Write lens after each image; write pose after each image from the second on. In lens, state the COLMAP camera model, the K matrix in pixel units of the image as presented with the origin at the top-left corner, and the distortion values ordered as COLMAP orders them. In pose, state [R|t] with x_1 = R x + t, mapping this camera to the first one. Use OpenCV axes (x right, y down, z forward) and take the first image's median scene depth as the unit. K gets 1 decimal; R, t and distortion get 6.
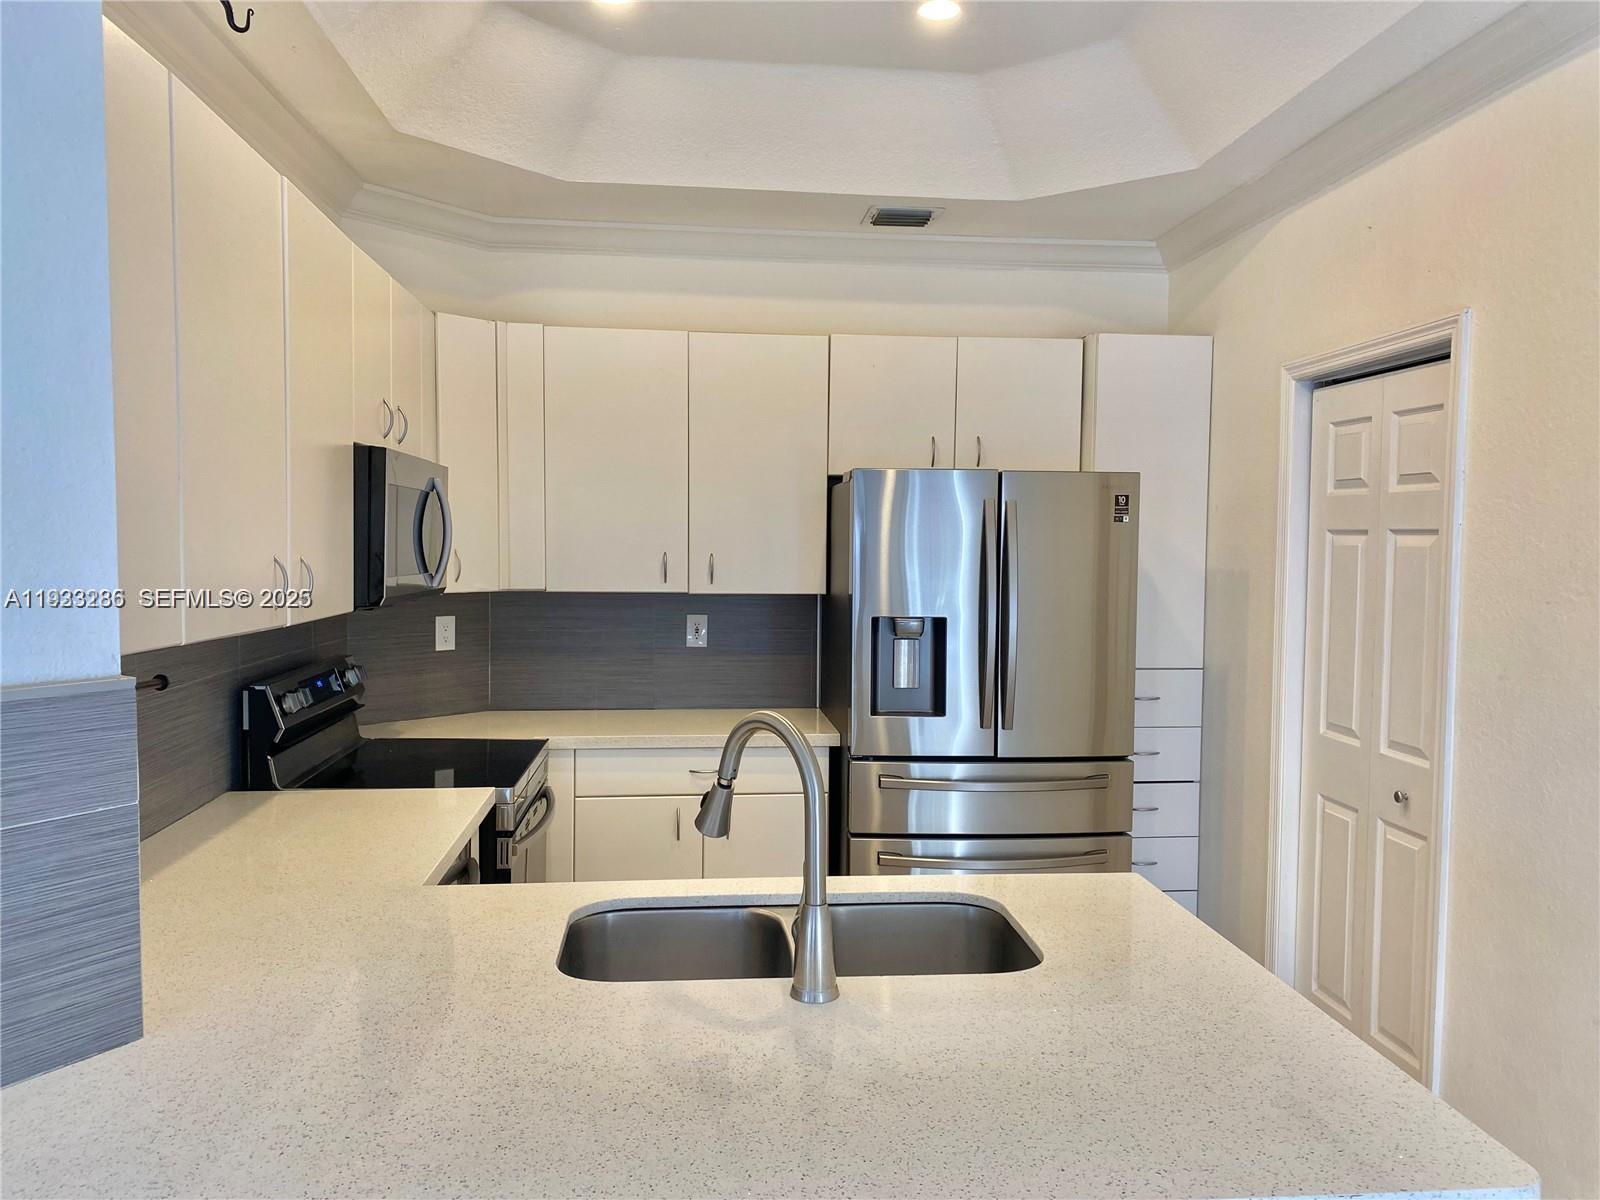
lens RADIAL K [[1229.3, 0, 802.3], [0, 1229.3, 600.7], [0, 0, 1]] dist [0.057091, -0.078255]
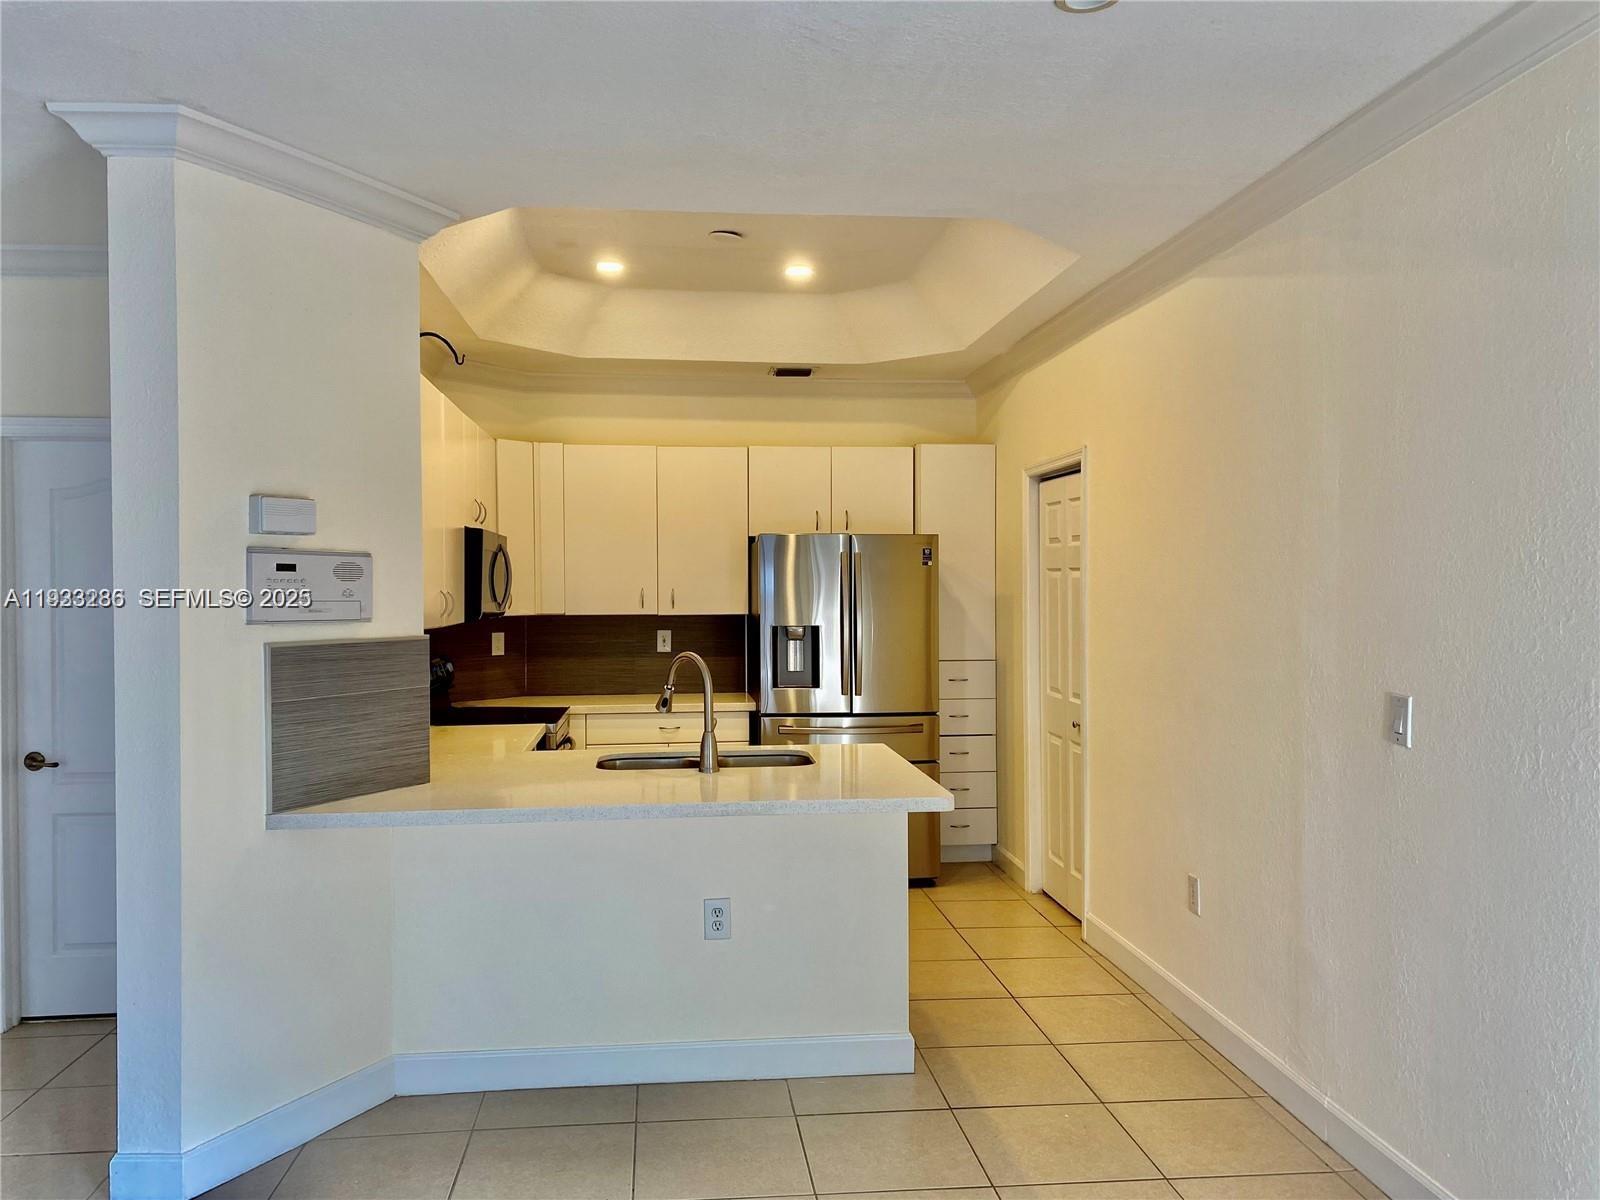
lens RADIAL K [[1229.3, 0, 779.2], [0, 1229.3, 594.5], [0, 0, 1]] dist [0.057091, -0.078255]
pose [[0.999906, -0.013658, -0.000713, 0.066716], [0.013617, 0.999064, -0.041065, 0.037052], [0.001273, 0.041051, 0.999156, -0.591697]]
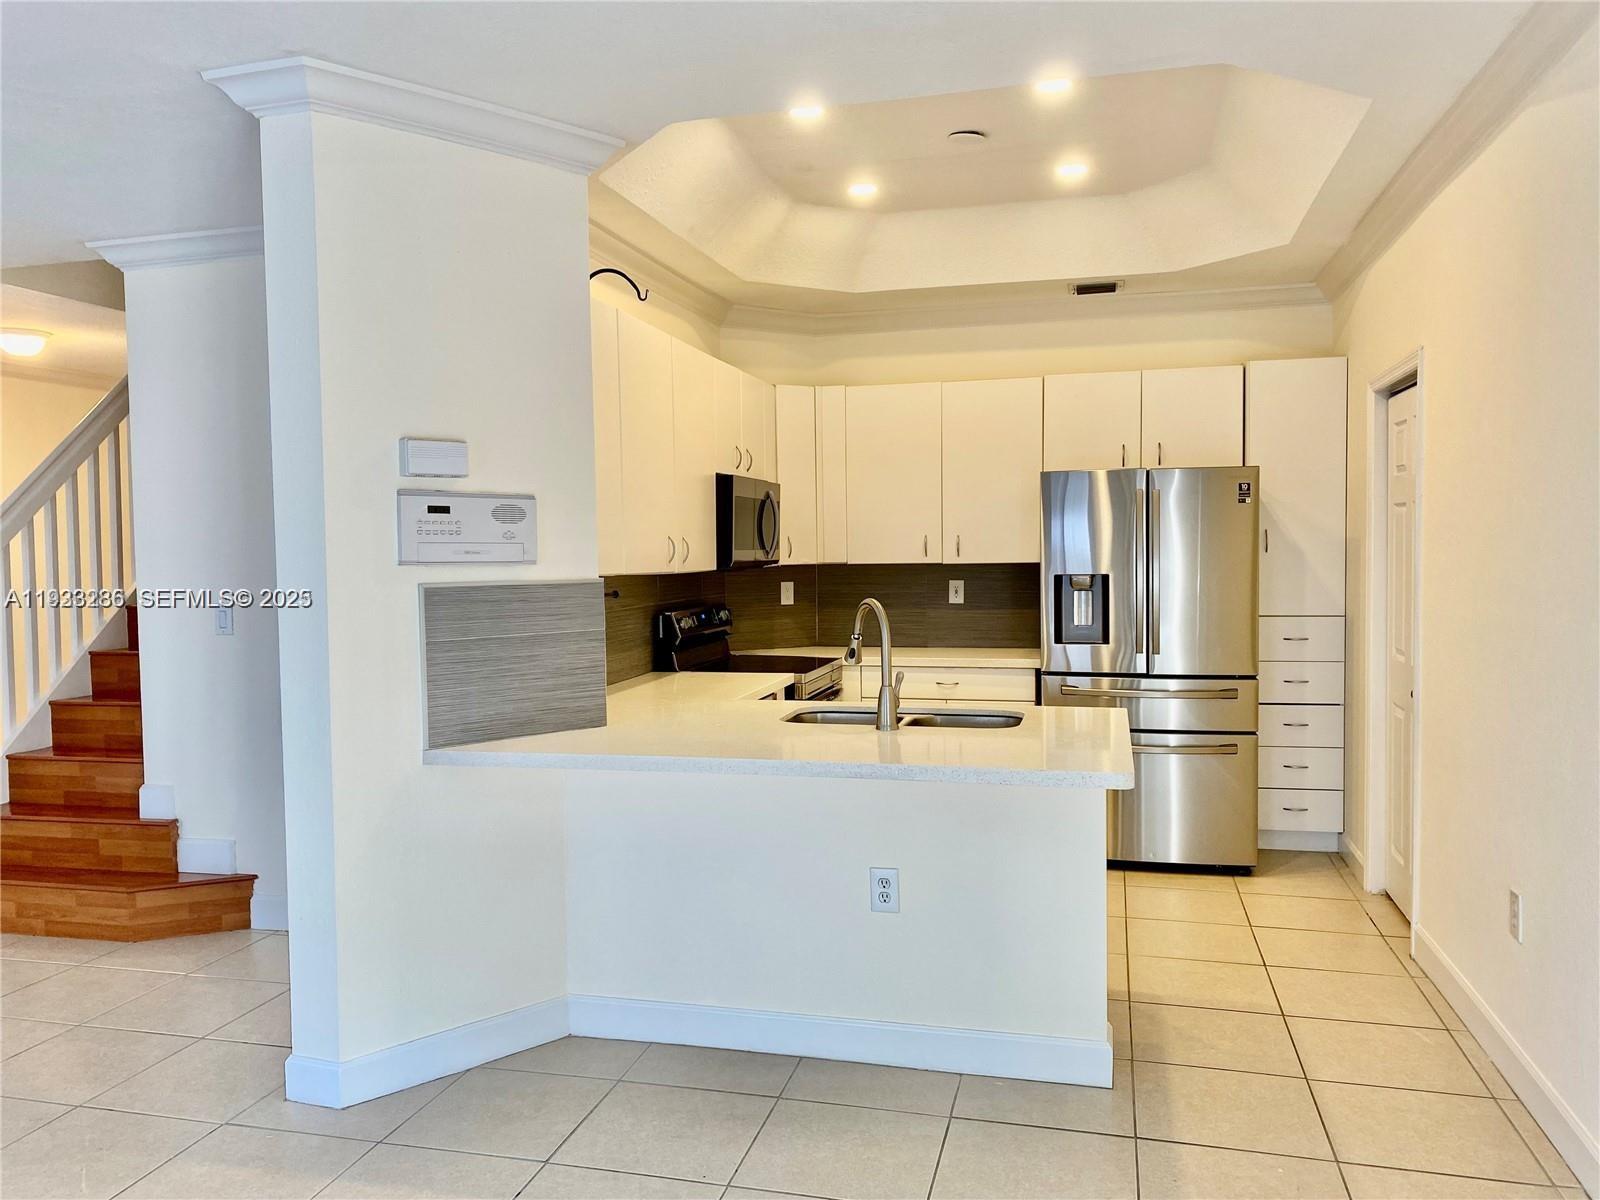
lens RADIAL K [[1229.3, 0, 769.9], [0, 1229.3, 601.5], [0, 0, 1]] dist [0.057091, -0.078255]
pose [[0.934289, -0.006089, -0.356465, 0.256096], [0.004935, 0.999979, -0.004147, 0.048172], [0.356483, 0.002115, 0.934299, -0.464536]]
